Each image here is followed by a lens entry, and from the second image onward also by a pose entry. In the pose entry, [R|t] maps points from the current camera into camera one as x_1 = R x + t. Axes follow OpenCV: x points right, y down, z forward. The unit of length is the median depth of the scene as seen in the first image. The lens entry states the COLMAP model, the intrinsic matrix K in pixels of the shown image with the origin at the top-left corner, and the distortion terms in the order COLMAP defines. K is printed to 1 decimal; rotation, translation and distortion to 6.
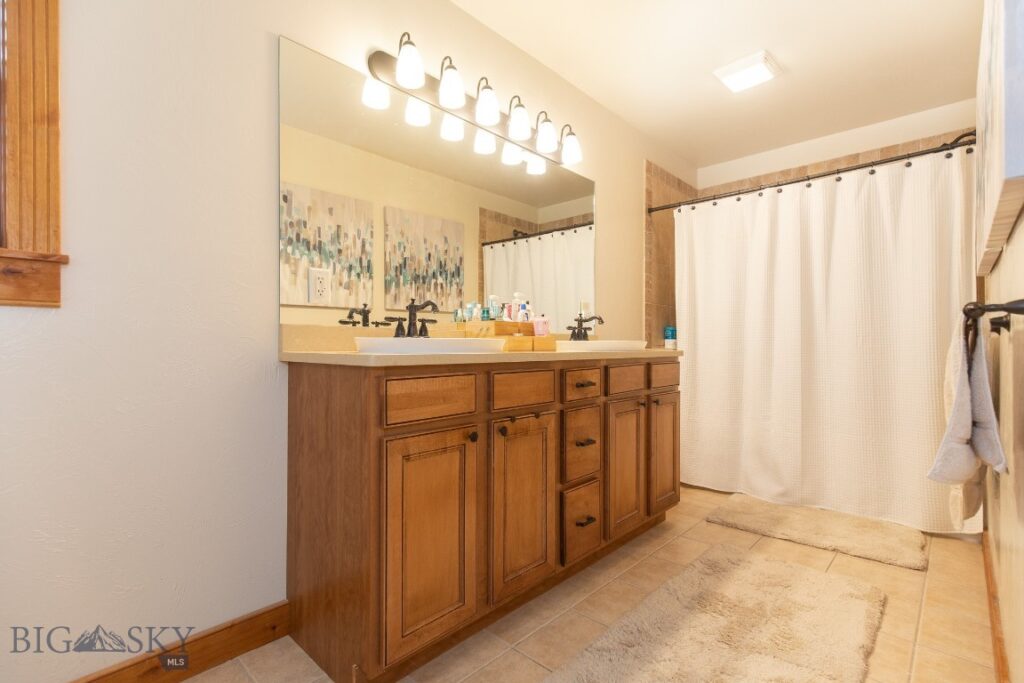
lens RADIAL K [[463.6, 0, 512.0], [0, 463.6, 341.5], [0, 0, 1]] dist [0.000796, -0.000166]
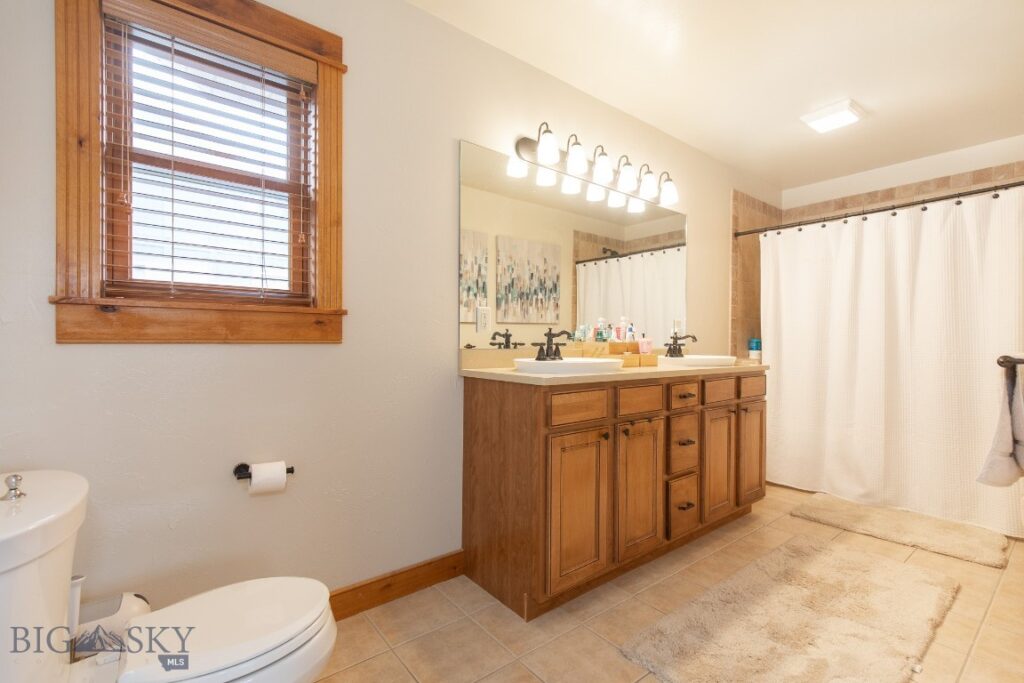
lens RADIAL K [[450.8, 0, 512.0], [0, 450.8, 341.5], [0, 0, 1]] dist [0.001257, -0.000158]
pose [[0.988838, 0.003835, -0.148945, -0.111135], [-0.002613, 0.999961, 0.008398, -0.054664], [0.148972, -0.007915, 0.988810, -0.230425]]
